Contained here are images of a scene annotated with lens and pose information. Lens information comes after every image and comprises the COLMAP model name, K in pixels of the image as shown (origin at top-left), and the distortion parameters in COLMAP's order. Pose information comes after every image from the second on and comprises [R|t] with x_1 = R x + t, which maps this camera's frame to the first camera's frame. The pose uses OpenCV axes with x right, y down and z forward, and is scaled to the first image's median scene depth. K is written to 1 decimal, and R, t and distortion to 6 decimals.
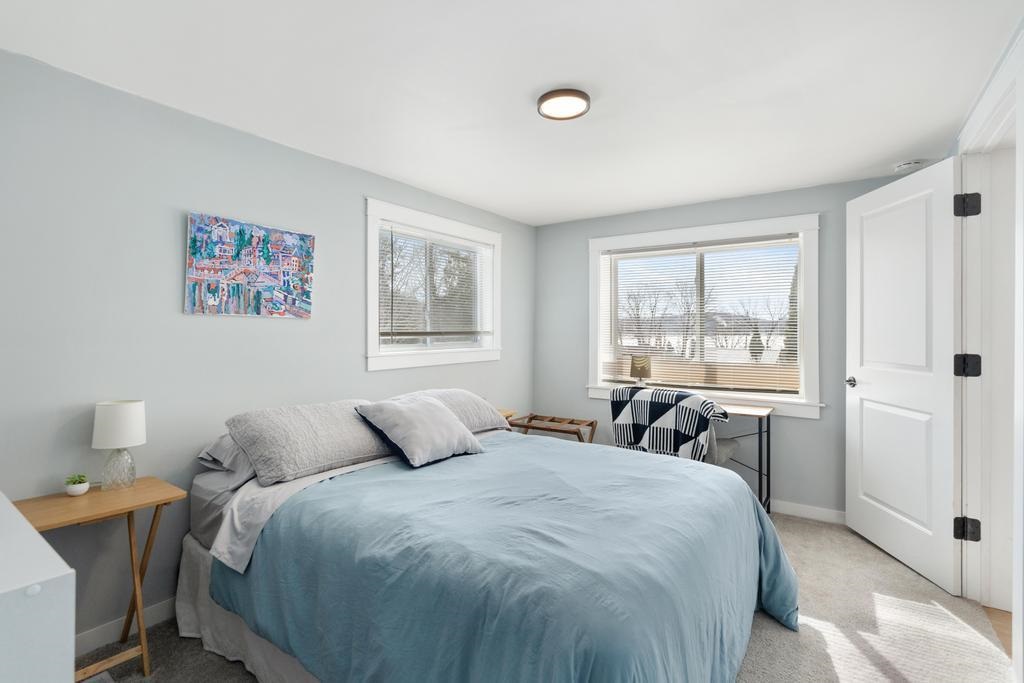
lens RADIAL K [[473.5, 0, 512.0], [0, 473.5, 333.0], [0, 0, 1]] dist [0.001961, 0.000205]
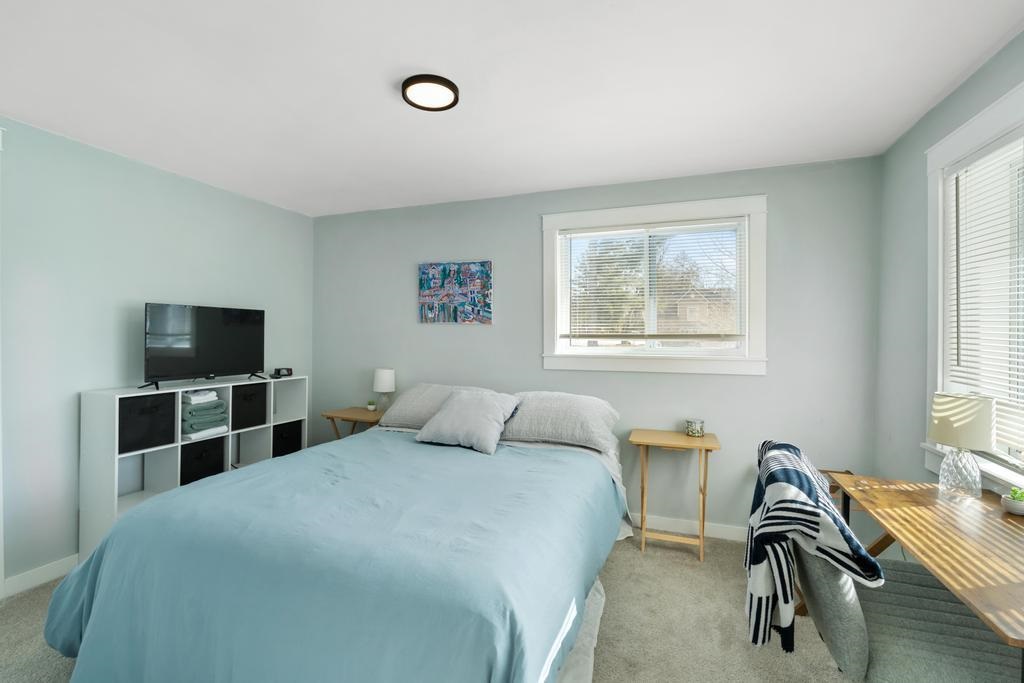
lens RADIAL K [[444.1, 0, 510.7], [0, 444.1, 337.3], [0, 0, 1]] dist [-0.002490, 0.000090]
pose [[0.271208, 0.007203, -0.962494, 0.850359], [-0.009989, 0.999939, 0.004669, 0.000502], [0.962469, 0.008348, 0.271264, 0.783238]]
